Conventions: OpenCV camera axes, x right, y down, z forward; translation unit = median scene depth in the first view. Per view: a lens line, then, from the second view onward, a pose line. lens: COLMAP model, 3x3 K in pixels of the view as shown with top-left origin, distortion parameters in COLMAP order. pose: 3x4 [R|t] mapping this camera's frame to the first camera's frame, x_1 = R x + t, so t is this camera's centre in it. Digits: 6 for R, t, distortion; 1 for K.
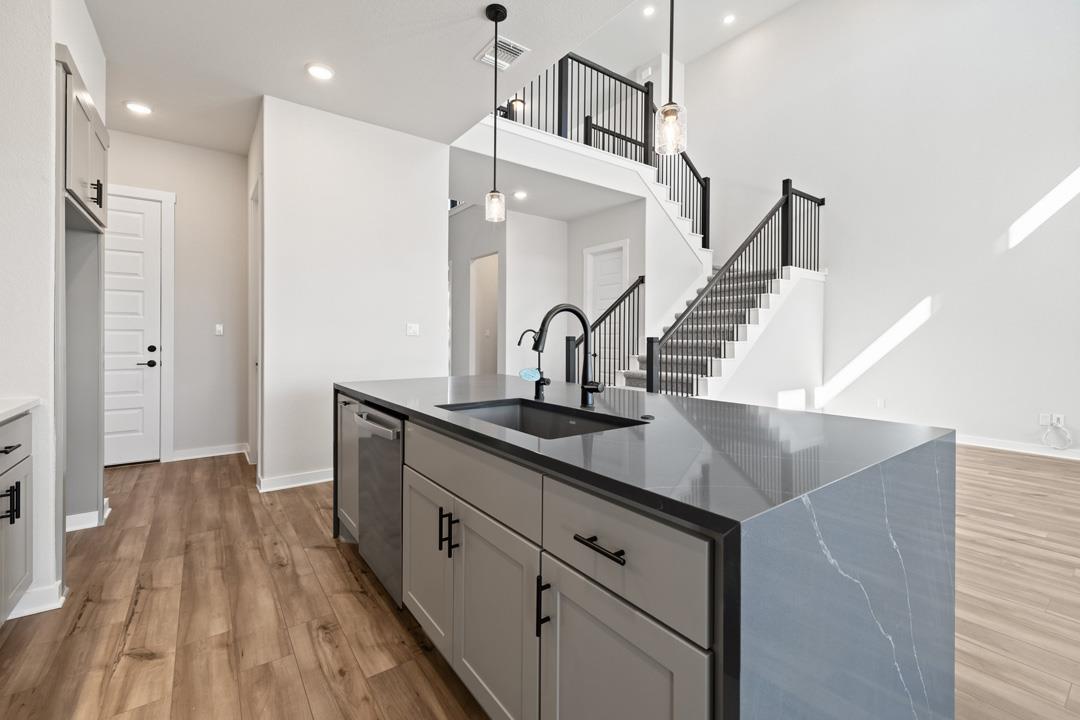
lens RADIAL K [[465.4, 0, 533.6], [0, 465.4, 338.6], [0, 0, 1]] dist [-0.000427, -0.000008]
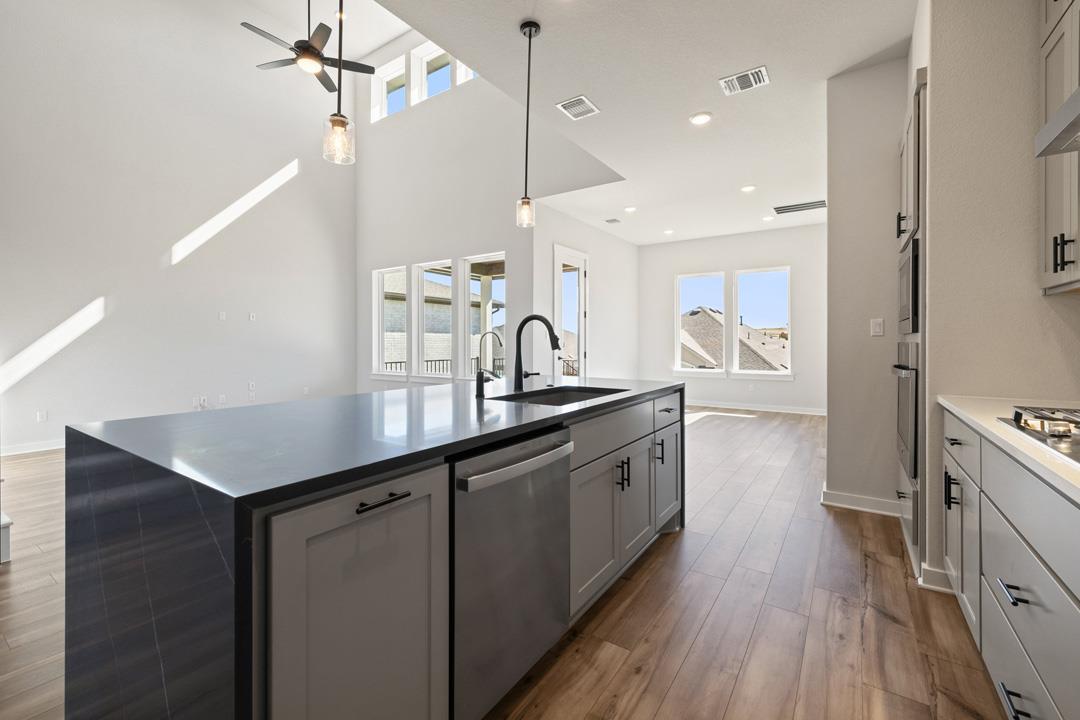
lens RADIAL K [[465.4, 0, 545.3], [0, 465.4, 341.7], [0, 0, 1]] dist [-0.000427, -0.000008]
pose [[-0.360045, -0.007167, 0.932907, -1.215801], [0.003829, 0.999951, 0.009160, -0.006138], [-0.932927, 0.006870, -0.360000, 1.472579]]
